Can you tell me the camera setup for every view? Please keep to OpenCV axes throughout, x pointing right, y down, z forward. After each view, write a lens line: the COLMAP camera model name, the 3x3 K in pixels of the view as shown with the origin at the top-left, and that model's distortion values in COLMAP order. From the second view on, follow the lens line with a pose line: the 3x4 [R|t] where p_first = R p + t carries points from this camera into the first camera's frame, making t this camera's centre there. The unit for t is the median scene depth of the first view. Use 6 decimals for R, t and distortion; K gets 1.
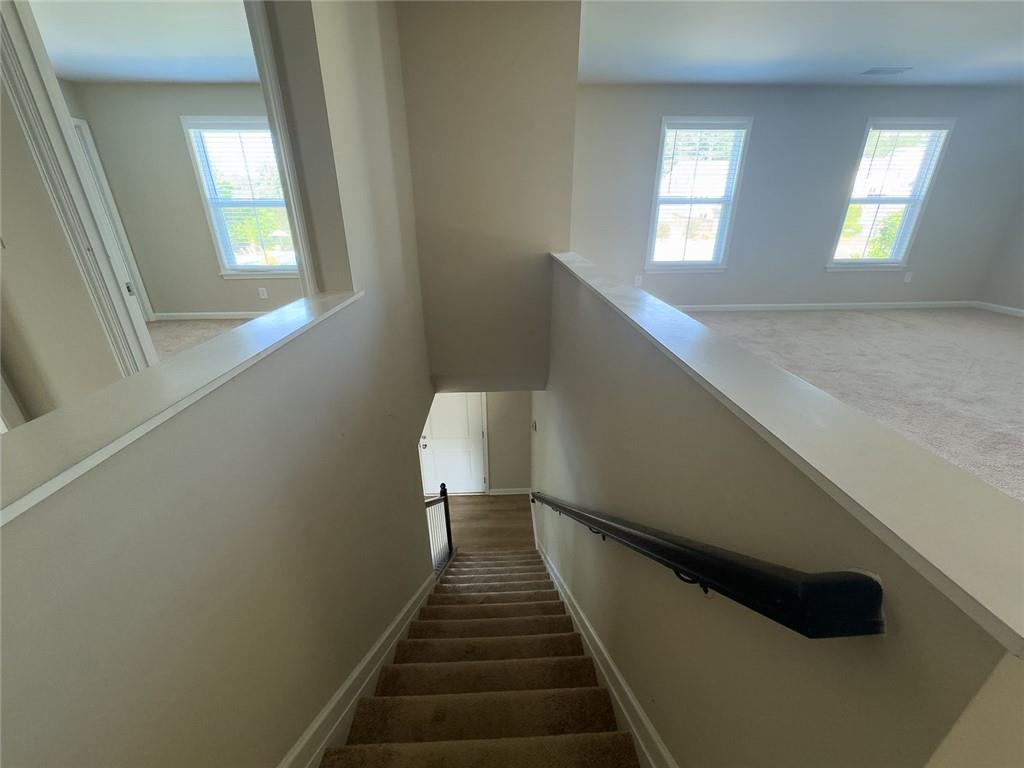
lens RADIAL K [[408.6, 0, 512.5], [0, 408.6, 384.7], [0, 0, 1]] dist [-0.002908, 0.000962]
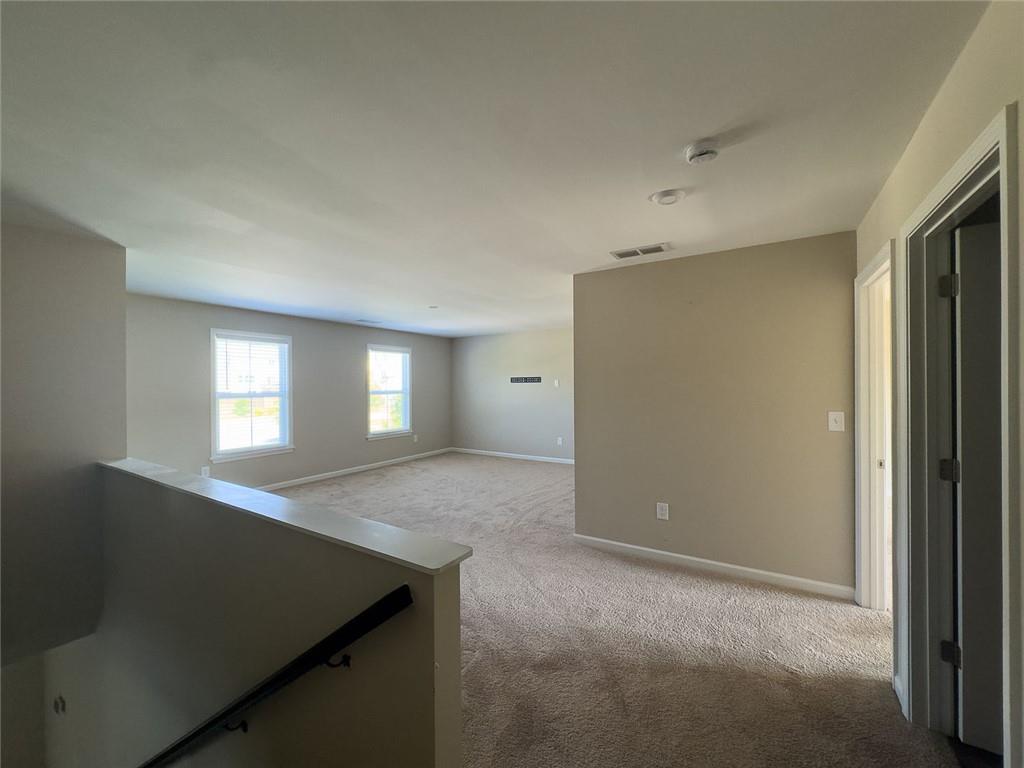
lens RADIAL K [[408.6, 0, 514.1], [0, 408.6, 386.2], [0, 0, 1]] dist [-0.002908, 0.000962]
pose [[0.555826, 0.000431, 0.831299, -0.109474], [0.326339, 0.919611, -0.218674, 0.011699], [-0.764565, 0.392830, 0.511003, -0.164023]]
